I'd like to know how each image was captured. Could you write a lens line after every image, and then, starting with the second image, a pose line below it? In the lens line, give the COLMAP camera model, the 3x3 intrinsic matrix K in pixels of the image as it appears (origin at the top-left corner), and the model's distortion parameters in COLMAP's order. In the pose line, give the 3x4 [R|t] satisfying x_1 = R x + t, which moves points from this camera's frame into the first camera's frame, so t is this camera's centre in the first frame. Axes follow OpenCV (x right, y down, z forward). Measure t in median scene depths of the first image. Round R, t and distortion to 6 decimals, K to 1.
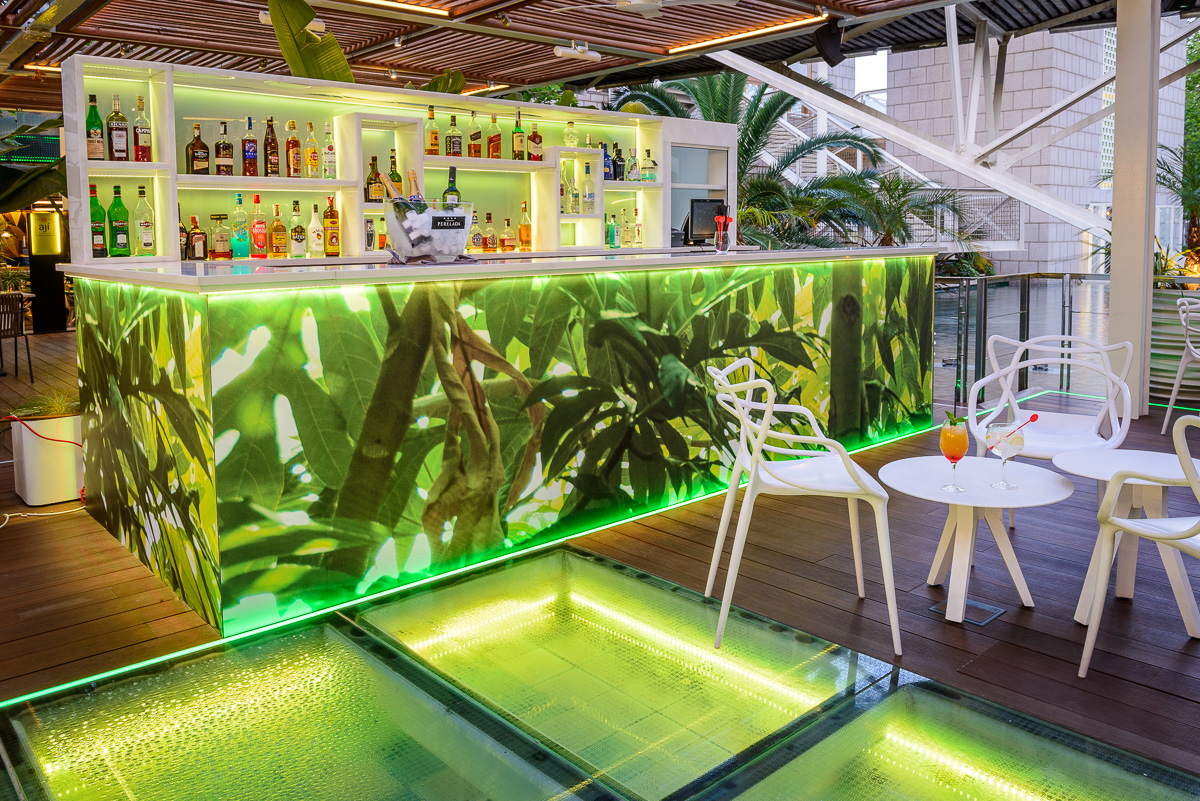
lens RADIAL K [[918.4, 0, 621.3], [0, 918.4, 294.8], [0, 0, 1]] dist [-0.023291, -0.018050]
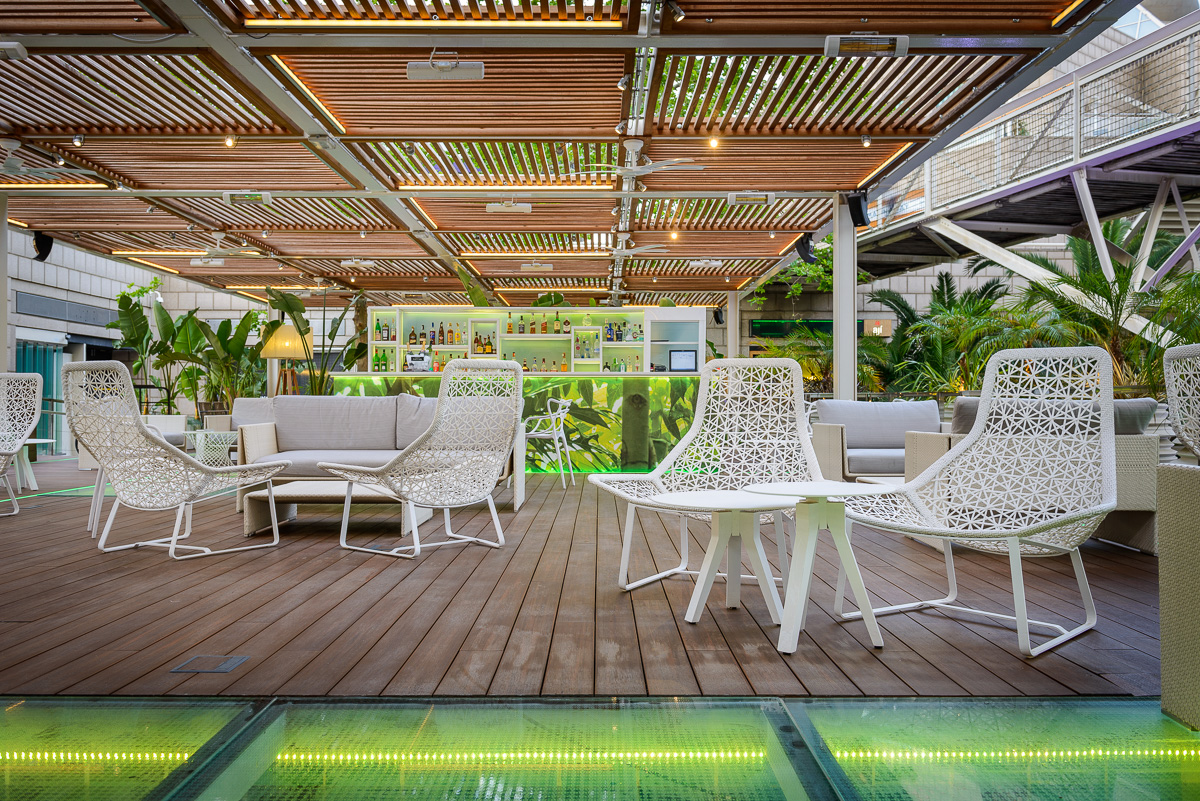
lens RADIAL K [[918.4, 0, 595.3], [0, 918.4, 398.2], [0, 0, 1]] dist [-0.023291, -0.018050]
pose [[0.746764, 0.009519, -0.665021, 1.848208], [-0.053033, 0.997566, -0.045272, 0.128084], [0.662971, 0.069076, 0.745451, -0.702740]]
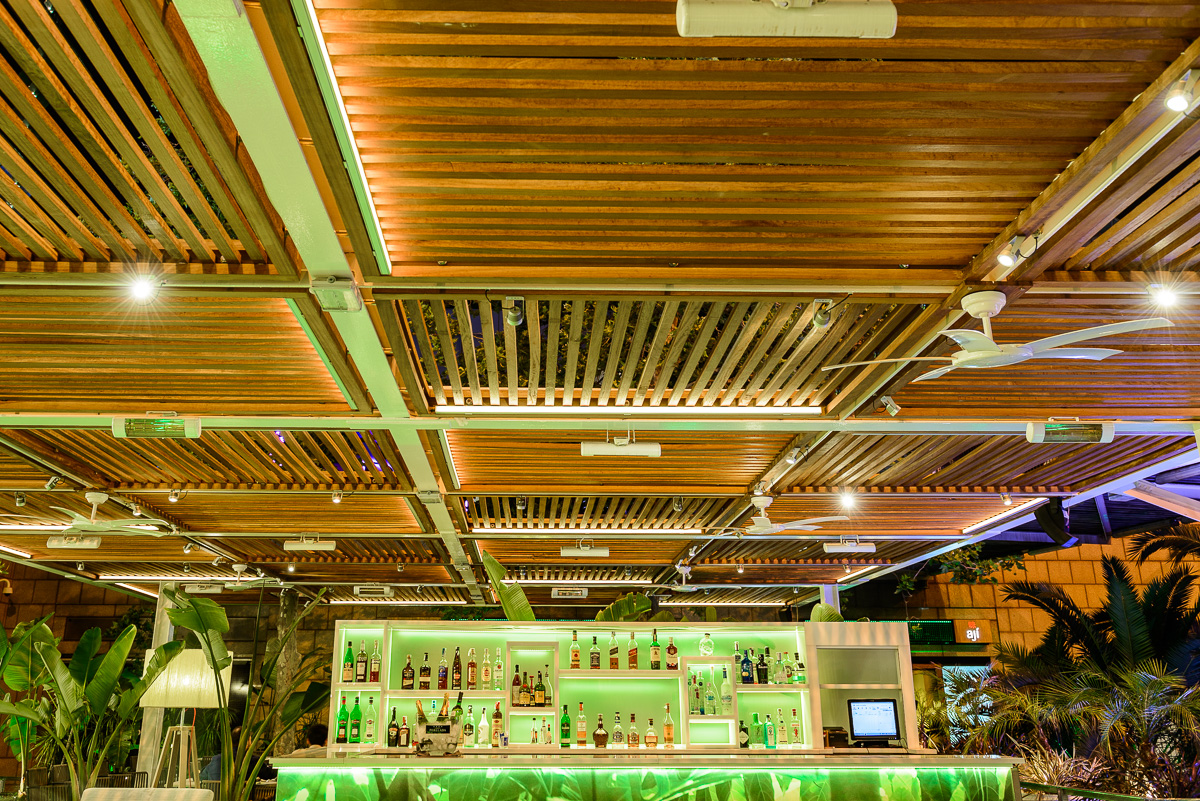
lens RADIAL K [[1052.4, 0, 538.3], [0, 1052.4, 323.3], [0, 0, 1]] dist [-0.002935, 0.001235]
pose [[0.748985, -0.215966, -0.626403, 1.025412], [-0.055483, 0.921627, -0.384091, -0.029268], [0.660260, 0.322433, 0.678302, -0.301297]]
